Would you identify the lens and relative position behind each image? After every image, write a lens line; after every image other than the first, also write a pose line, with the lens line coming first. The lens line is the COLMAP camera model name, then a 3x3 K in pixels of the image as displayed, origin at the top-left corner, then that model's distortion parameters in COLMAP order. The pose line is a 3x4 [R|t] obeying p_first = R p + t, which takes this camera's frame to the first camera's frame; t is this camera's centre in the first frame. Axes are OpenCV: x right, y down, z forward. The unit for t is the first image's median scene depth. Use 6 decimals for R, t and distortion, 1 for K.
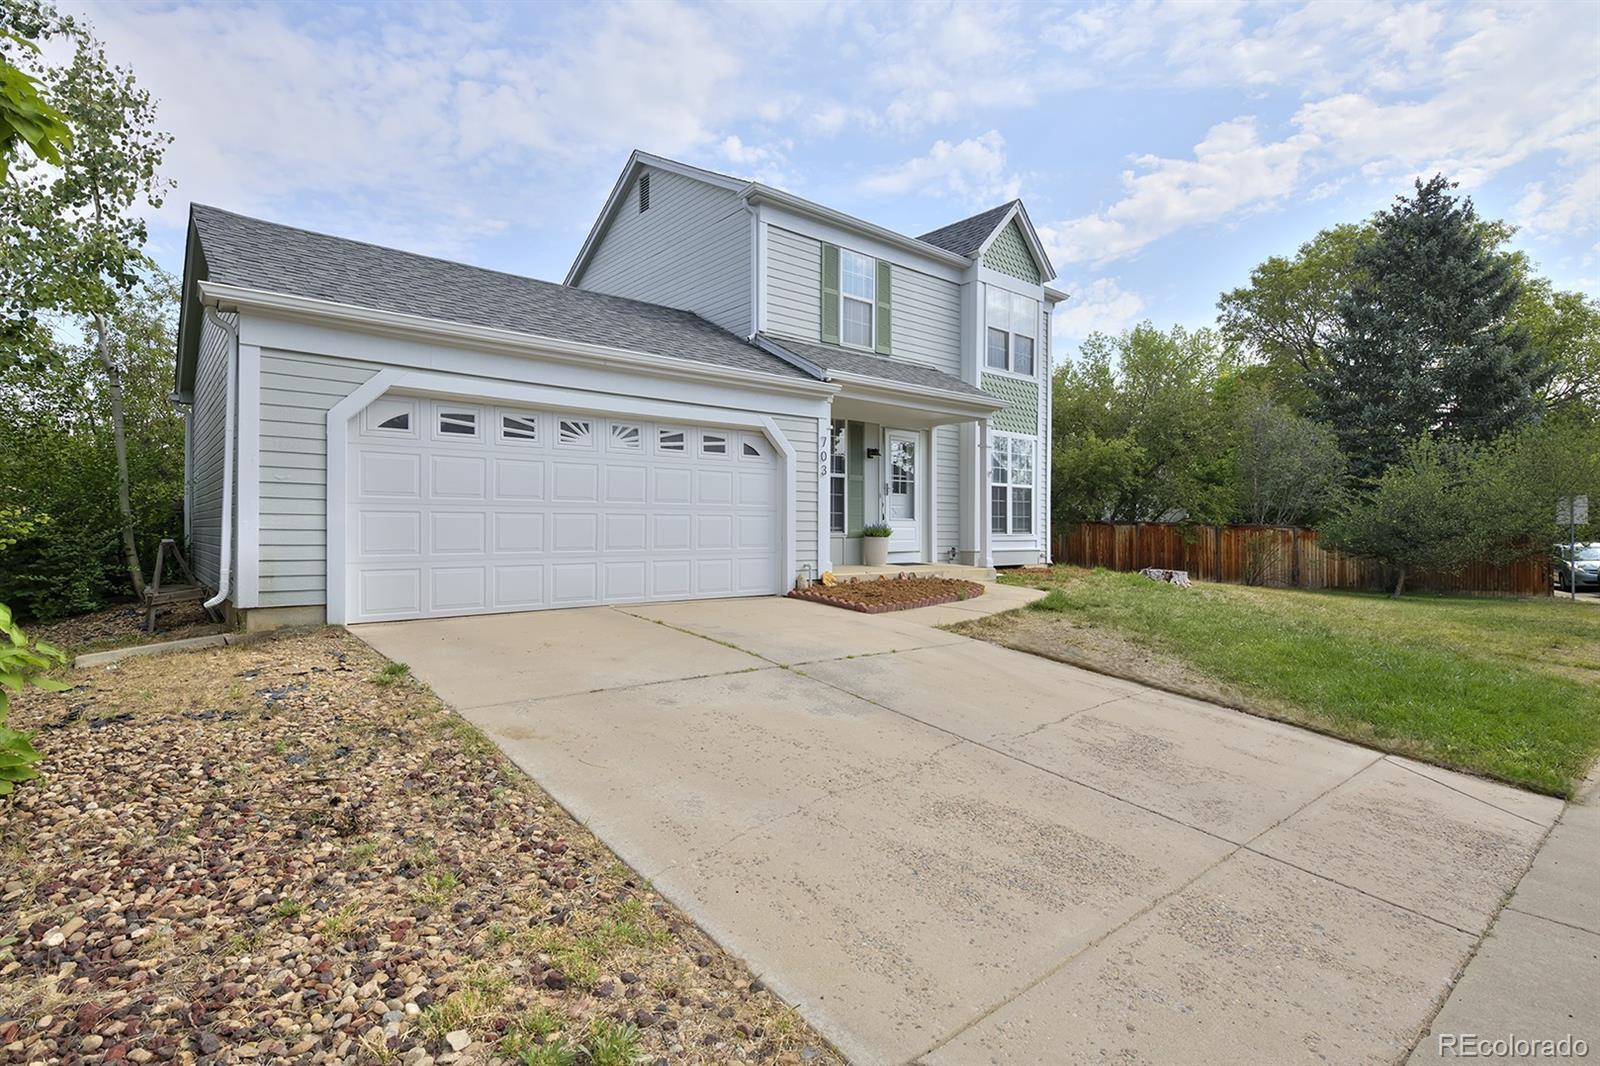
lens RADIAL K [[784.4, 0, 800.3], [0, 784.4, 530.9], [0, 0, 1]] dist [-0.006402, -0.001732]
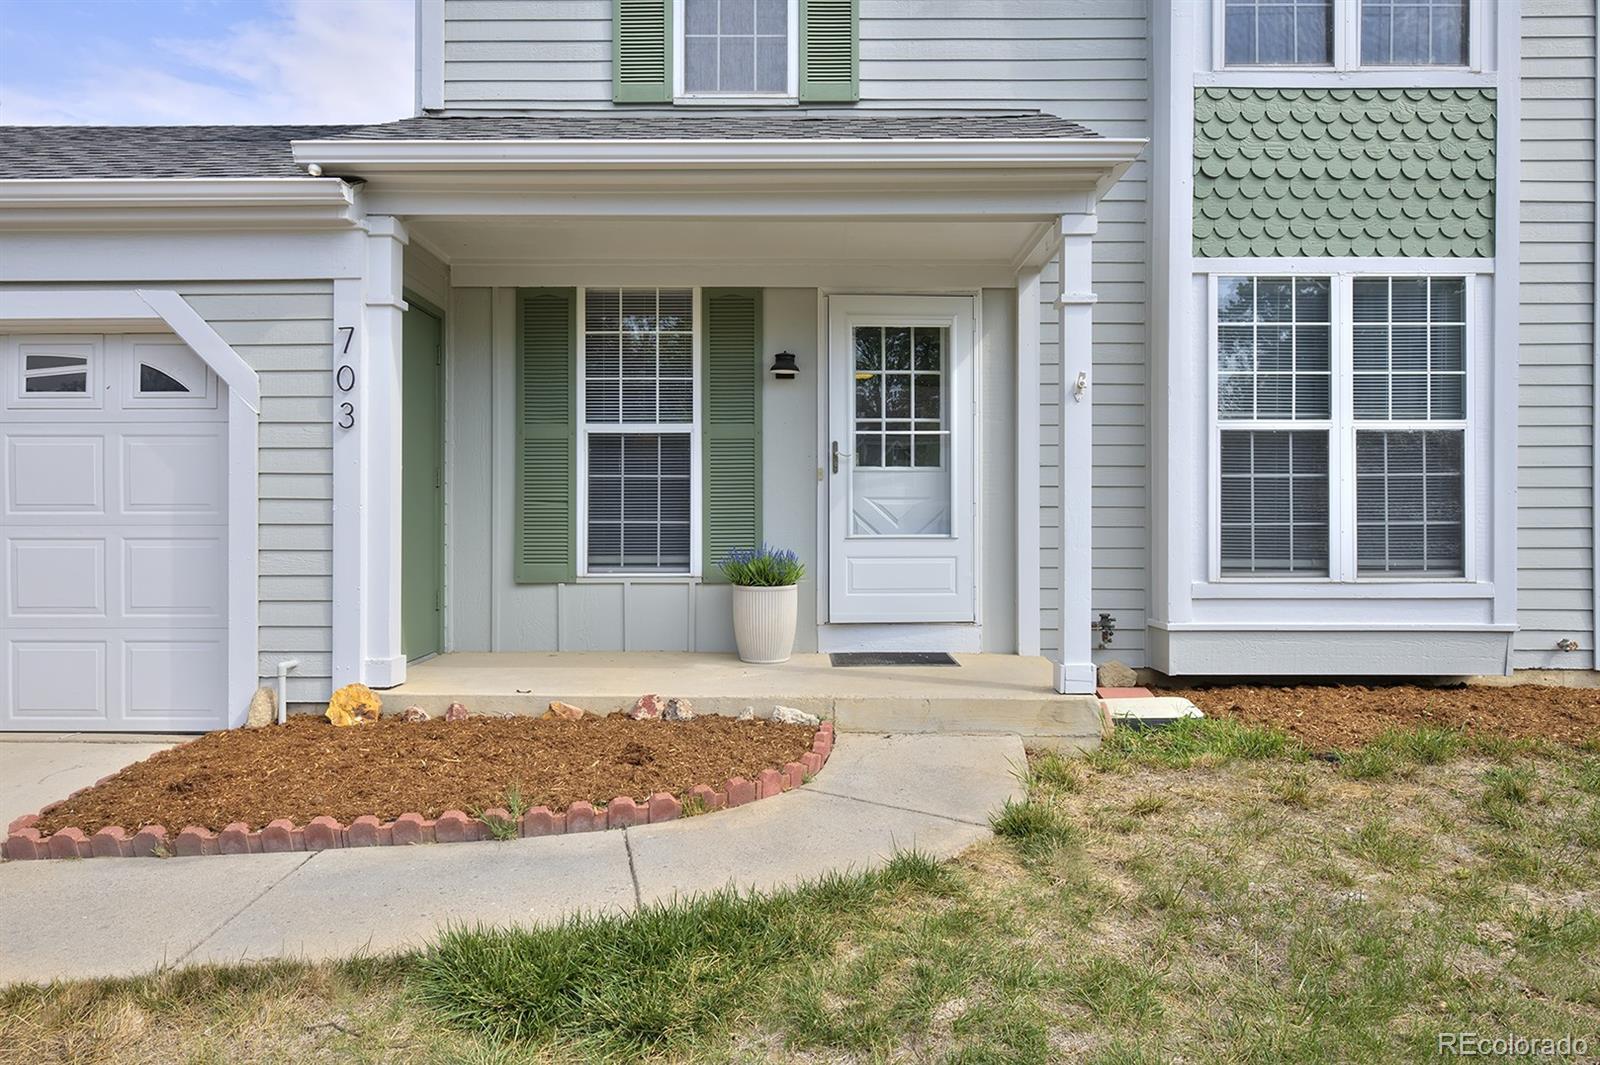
lens RADIAL K [[1004.7, 0, 799.8], [0, 1004.7, 533.0], [0, 0, 1]] dist [0.001223, -0.000550]
pose [[0.762199, -0.001603, -0.647341, 0.411303], [0.001046, 0.999999, -0.001245, -0.015865], [0.647342, 0.000272, 0.762199, 0.619152]]
